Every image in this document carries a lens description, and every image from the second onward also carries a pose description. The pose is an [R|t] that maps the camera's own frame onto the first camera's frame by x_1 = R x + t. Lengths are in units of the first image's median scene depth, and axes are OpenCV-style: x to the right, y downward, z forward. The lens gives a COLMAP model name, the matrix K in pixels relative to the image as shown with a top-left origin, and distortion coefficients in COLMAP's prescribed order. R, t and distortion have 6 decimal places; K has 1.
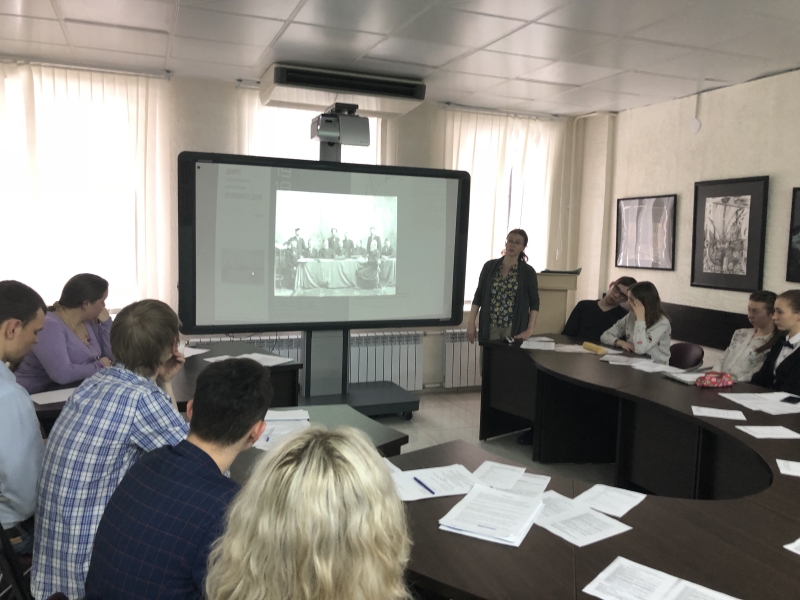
lens RADIAL K [[651.1, 0, 400.0], [0, 651.1, 300.0], [0, 0, 1]] dist [0.068462, 0.007078]
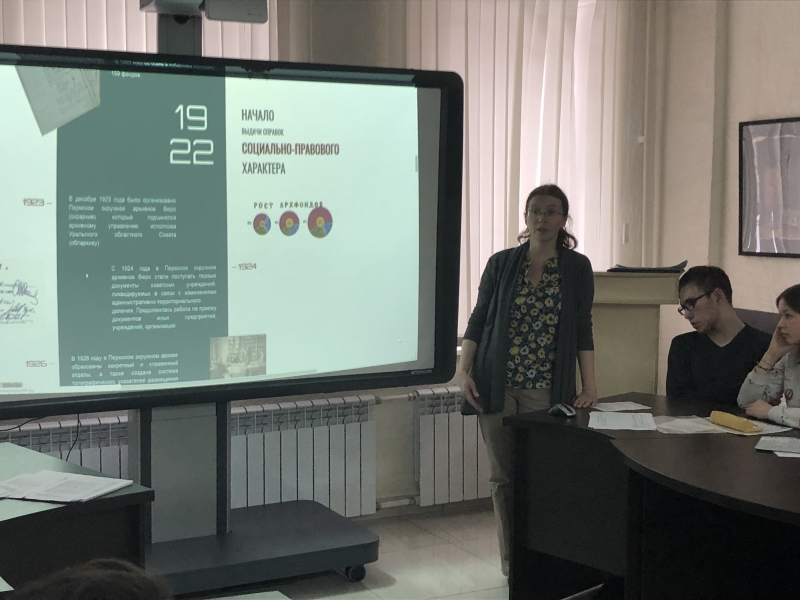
lens RADIAL K [[1226.6, 0, 400.0], [0, 1226.6, 300.0], [0, 0, 1]] dist [0.083658, 0.017168]
pose [[0.993820, -0.032404, 0.106169, -0.049389], [0.033426, 0.999410, -0.007862, -0.019596], [-0.105852, 0.011363, 0.994317, 0.082057]]
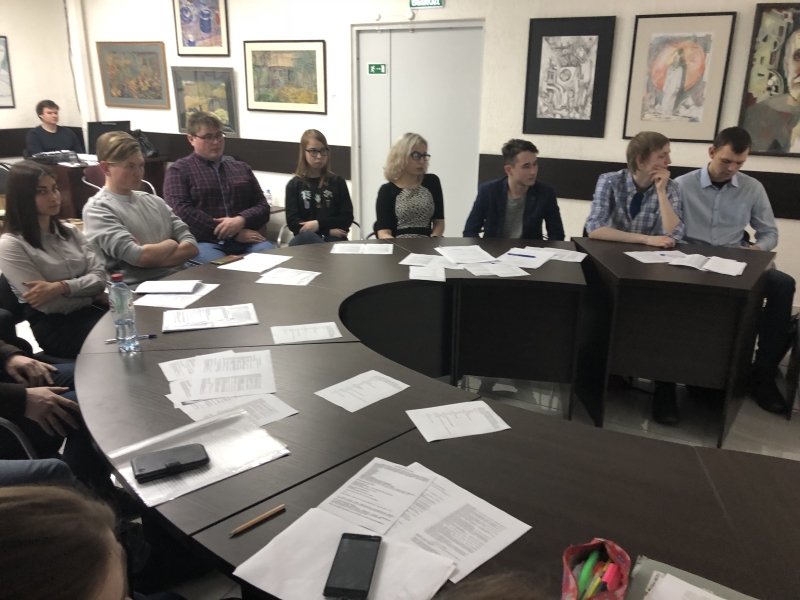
lens RADIAL K [[640.2, 0, 400.0], [0, 640.2, 300.0], [0, 0, 1]] dist [0.076646, -0.183316]
pose [[-0.772571, 0.157368, -0.615118, 0.537924], [-0.095443, 0.929006, 0.357545, -0.059186], [0.627714, 0.334937, -0.702703, 0.859542]]
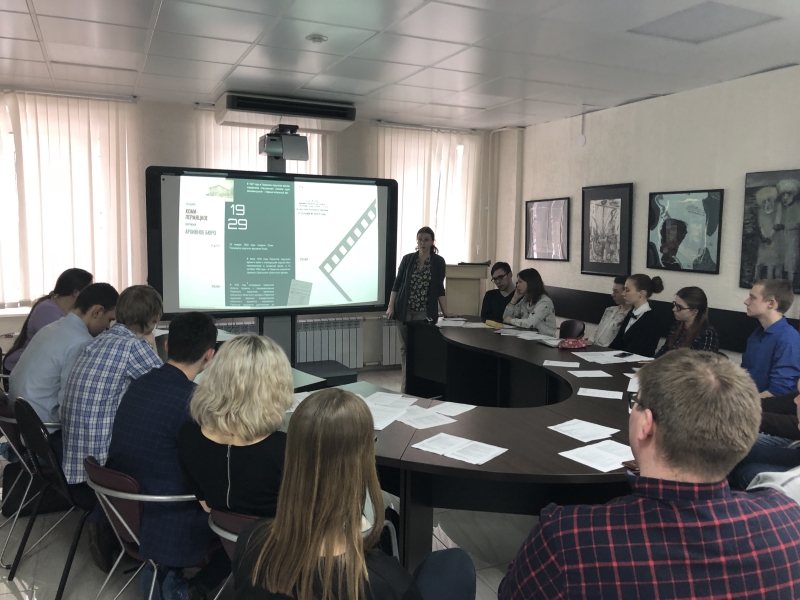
lens RADIAL K [[667.8, 0, 400.0], [0, 667.8, 300.0], [0, 0, 1]] dist [0.102405, -0.121316]
pose [[0.998836, -0.018497, 0.044555, 0.059323], [0.018525, 0.999828, -0.000220, 0.022779], [-0.044543, 0.001045, 0.999007, -0.228298]]
